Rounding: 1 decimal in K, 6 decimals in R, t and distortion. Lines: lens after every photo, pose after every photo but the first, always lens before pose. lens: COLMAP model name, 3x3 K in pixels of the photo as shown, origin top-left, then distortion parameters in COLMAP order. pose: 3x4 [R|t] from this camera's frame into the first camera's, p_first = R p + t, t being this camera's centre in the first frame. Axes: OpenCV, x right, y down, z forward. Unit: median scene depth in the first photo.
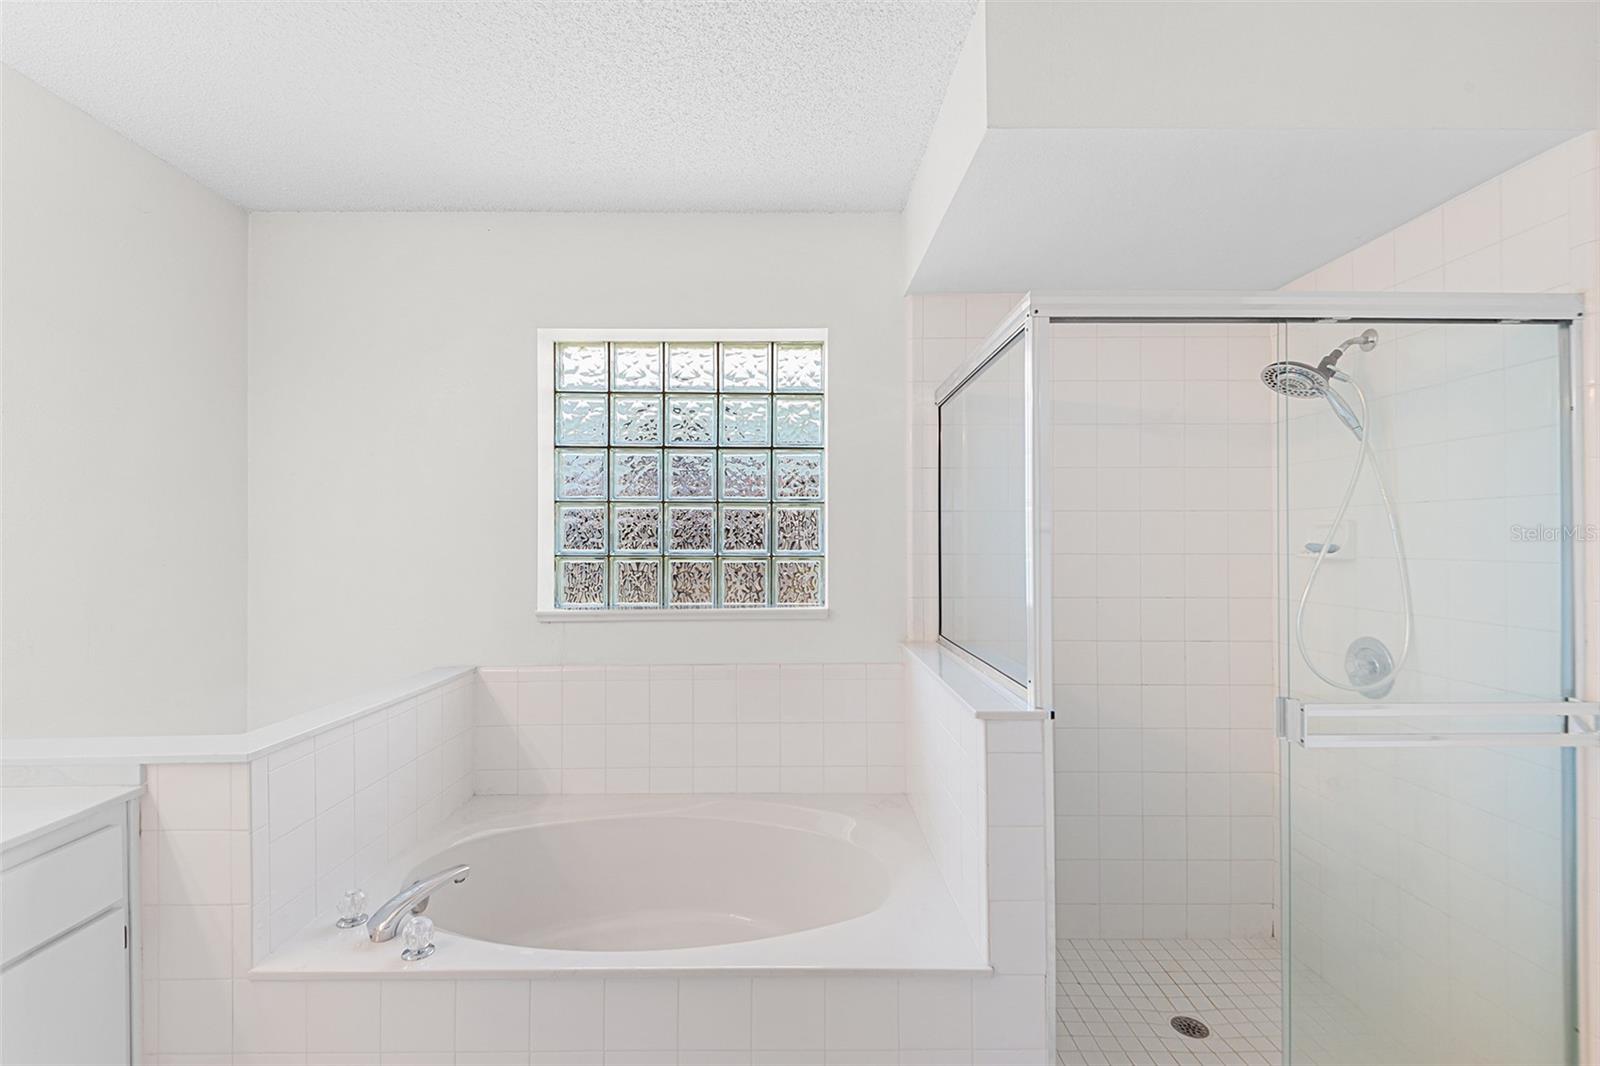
lens RADIAL K [[728.5, 0, 794.1], [0, 728.5, 540.4], [0, 0, 1]] dist [0.030377, -0.016949]
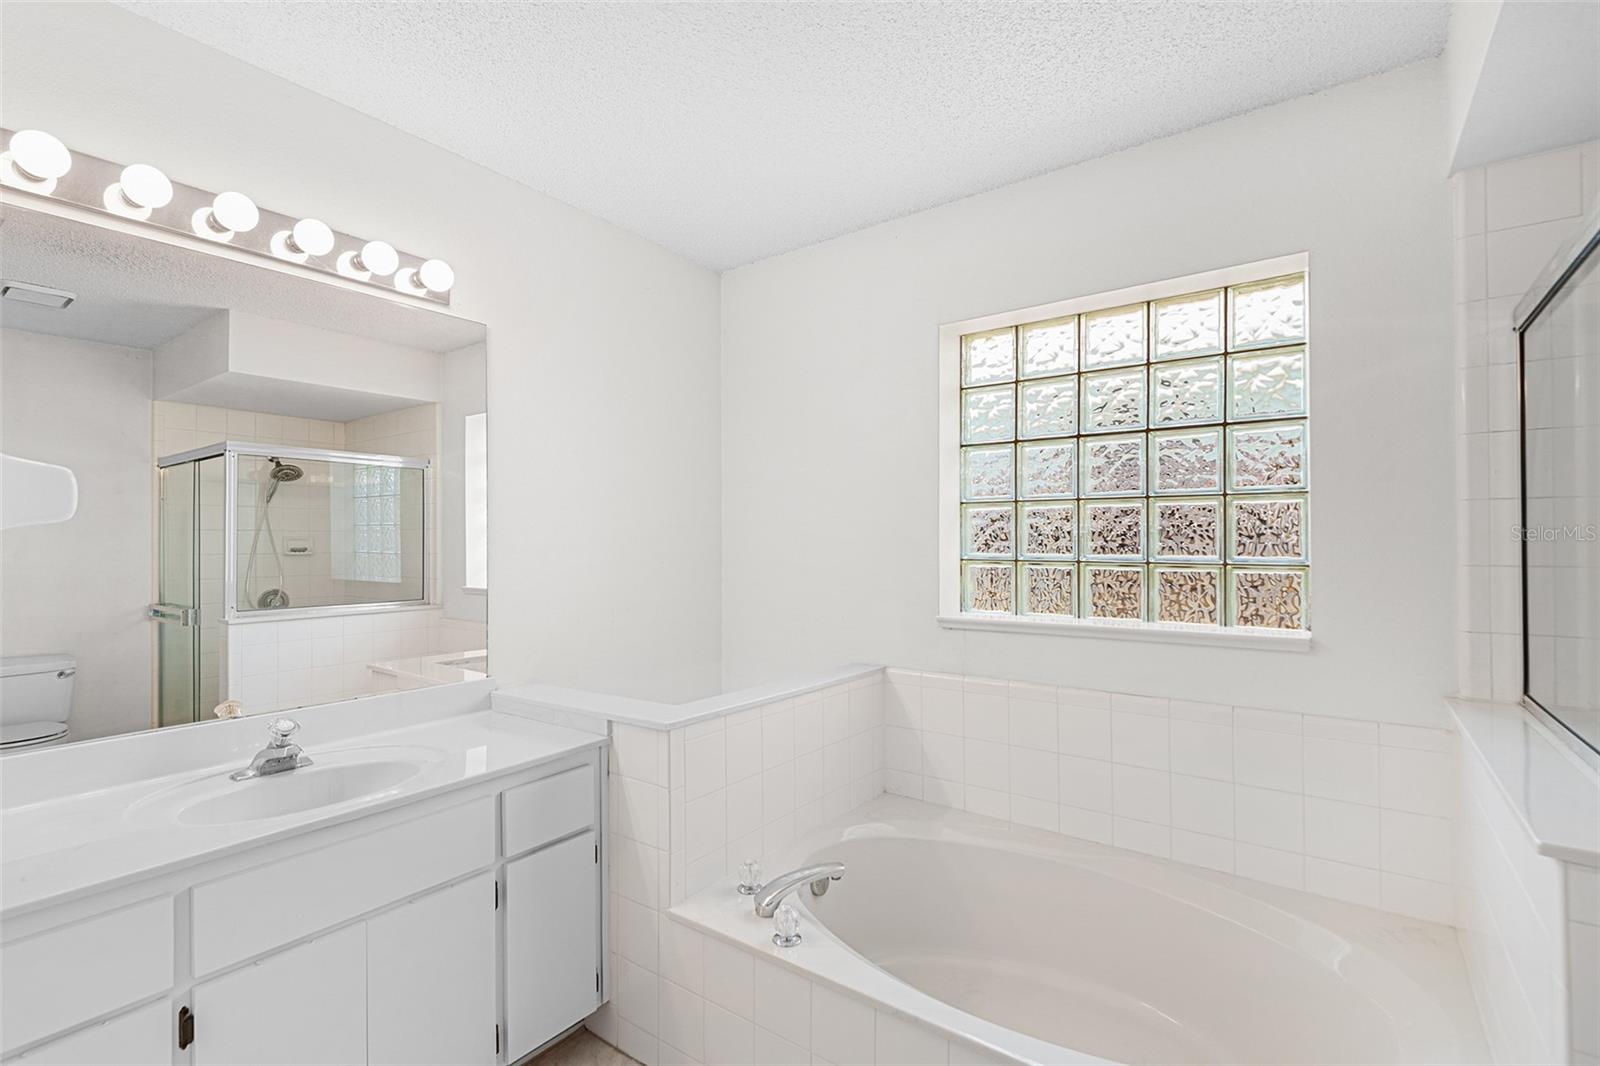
lens RADIAL K [[728.5, 0, 795.4], [0, 728.5, 536.3], [0, 0, 1]] dist [0.030377, -0.016949]
pose [[0.797890, -0.004291, -0.602788, 0.079742], [0.000680, 0.999980, -0.006219, -0.003321], [0.602803, 0.004552, 0.797877, 0.107956]]
